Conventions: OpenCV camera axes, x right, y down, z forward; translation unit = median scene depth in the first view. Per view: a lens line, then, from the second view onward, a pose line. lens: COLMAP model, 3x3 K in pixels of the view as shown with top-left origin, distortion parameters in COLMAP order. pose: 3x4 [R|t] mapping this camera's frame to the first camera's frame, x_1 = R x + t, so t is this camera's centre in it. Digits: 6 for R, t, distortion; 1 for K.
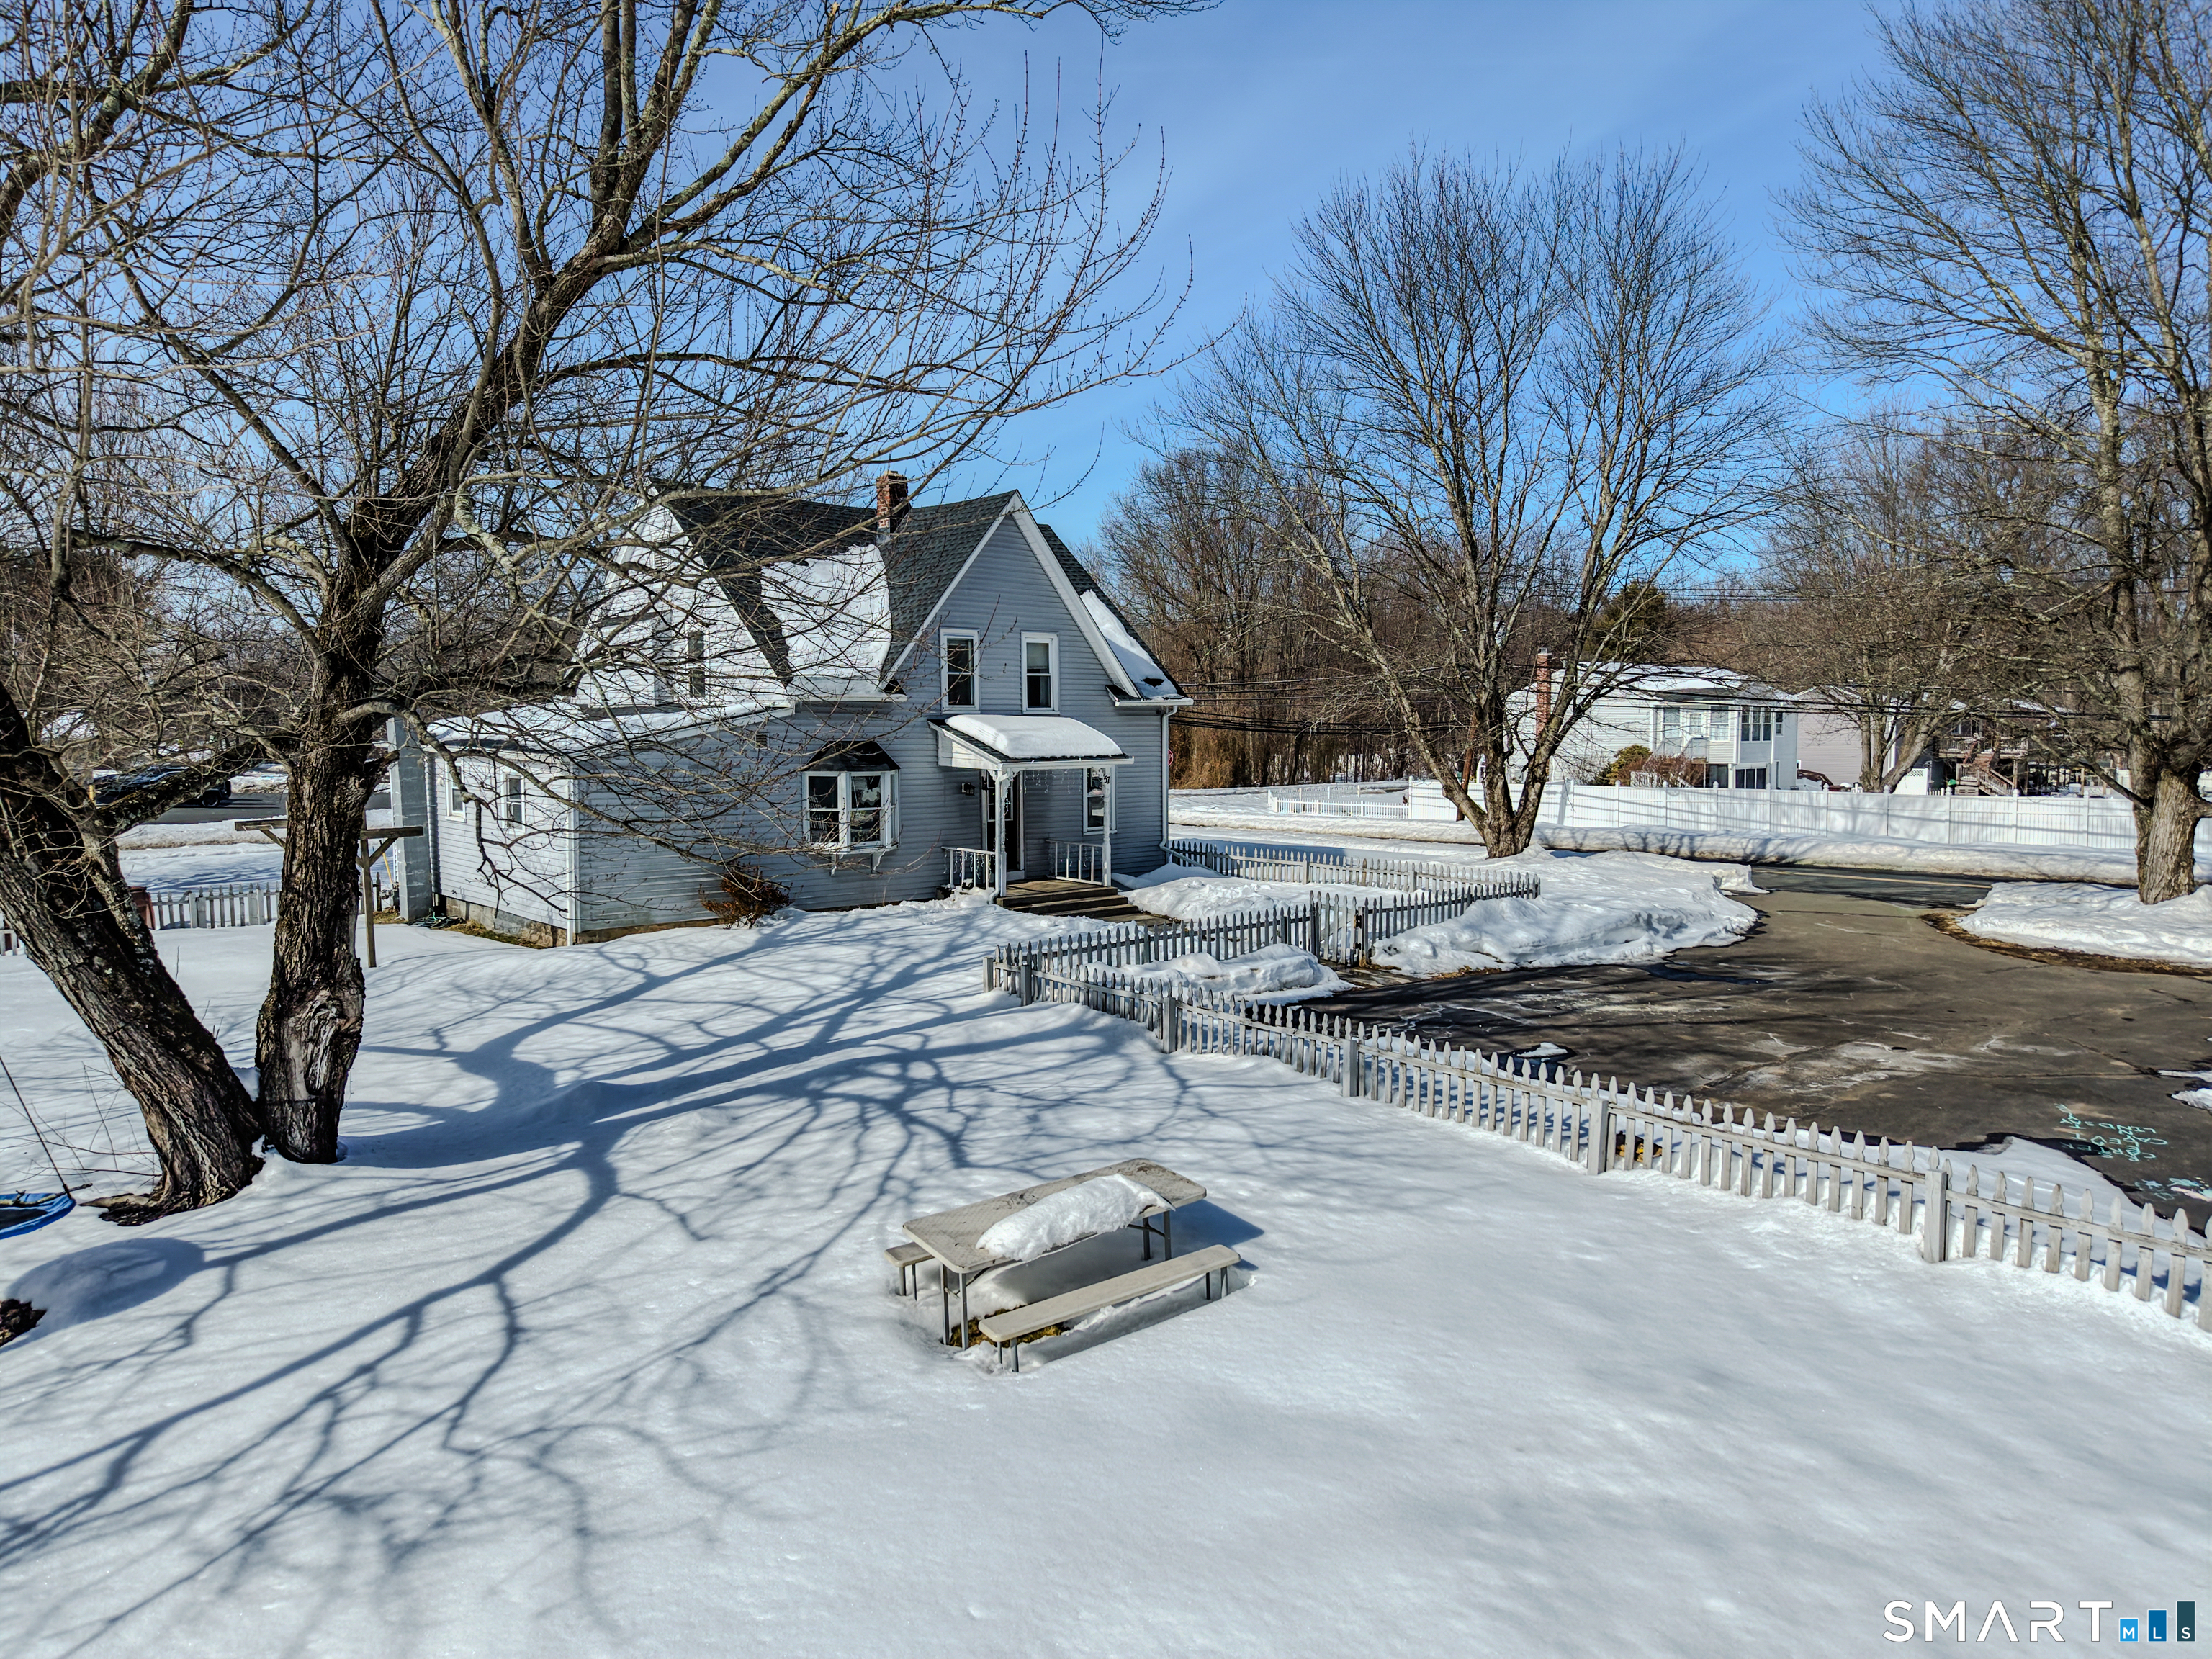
lens RADIAL K [[1480.0, 0, 1106.0], [0, 1480.0, 829.5], [0, 0, 1]] dist [0.045308, -0.049383]
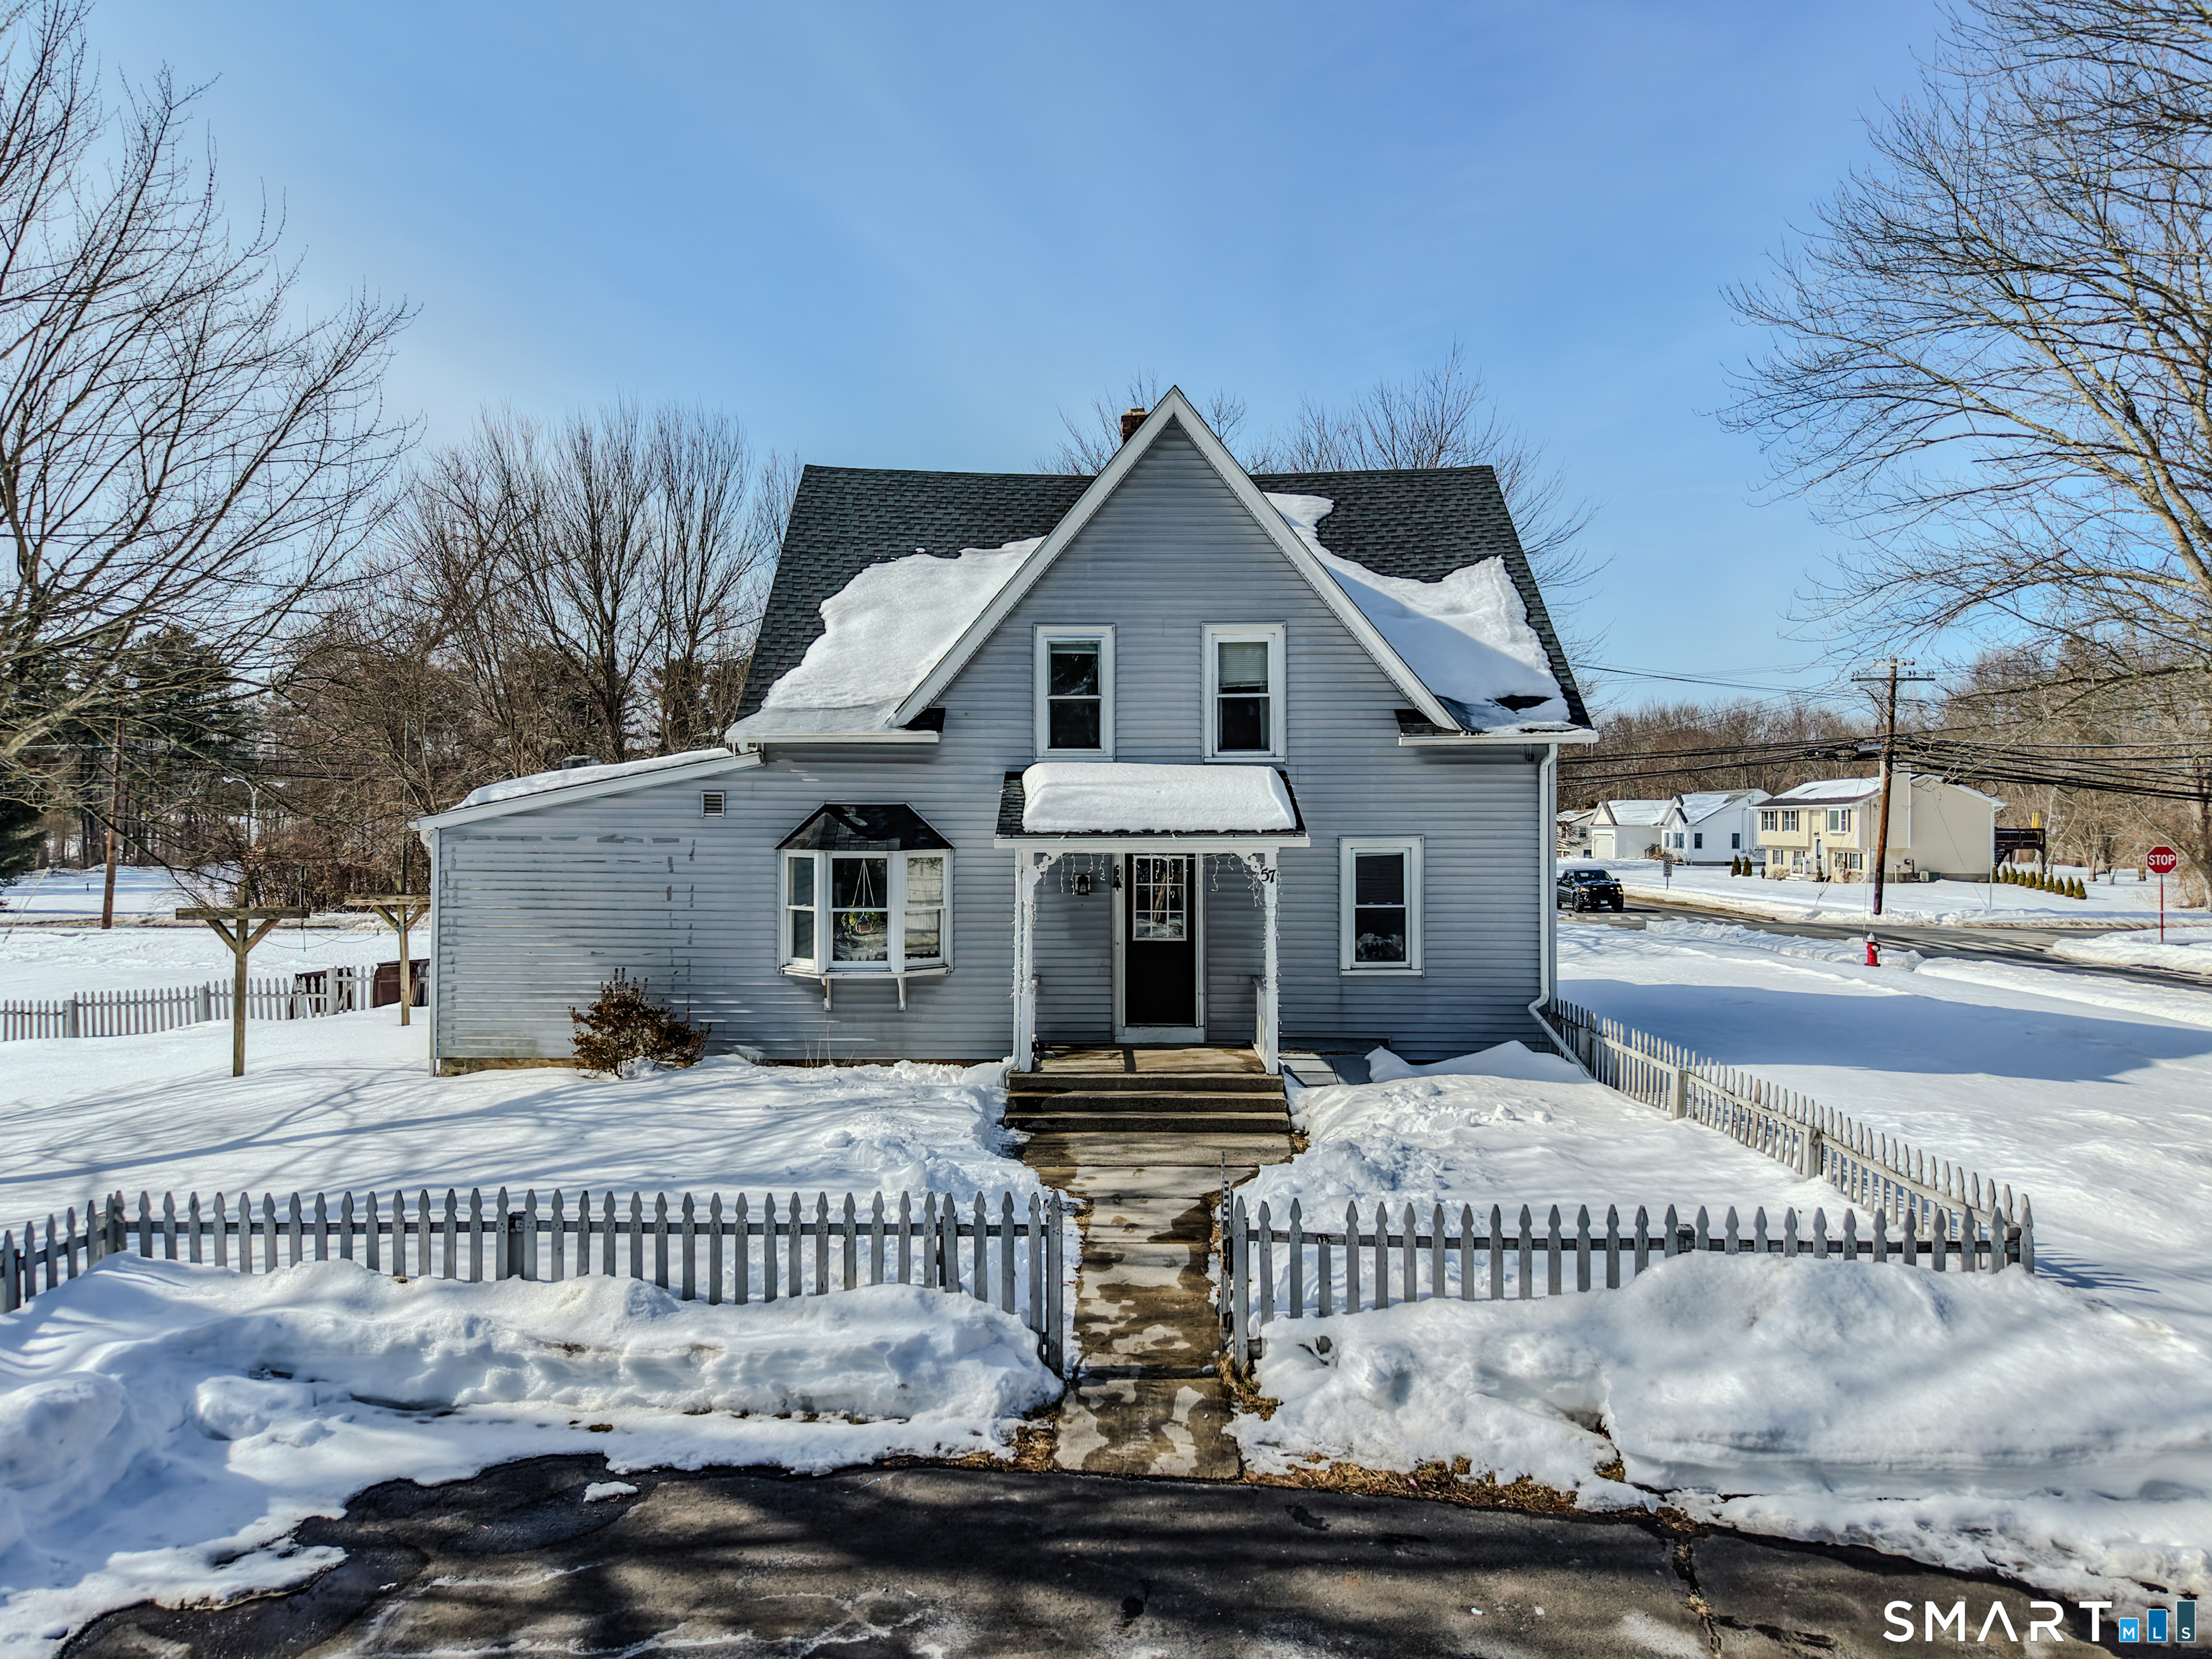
lens RADIAL K [[1480.0, 0, 1106.0], [0, 1480.0, 829.5], [0, 0, 1]] dist [0.045308, -0.049383]
pose [[0.752885, 0.002230, -0.658148, 0.317859], [-0.044774, 0.997851, -0.047838, -0.021632], [0.656628, 0.065484, 0.751367, 0.553591]]
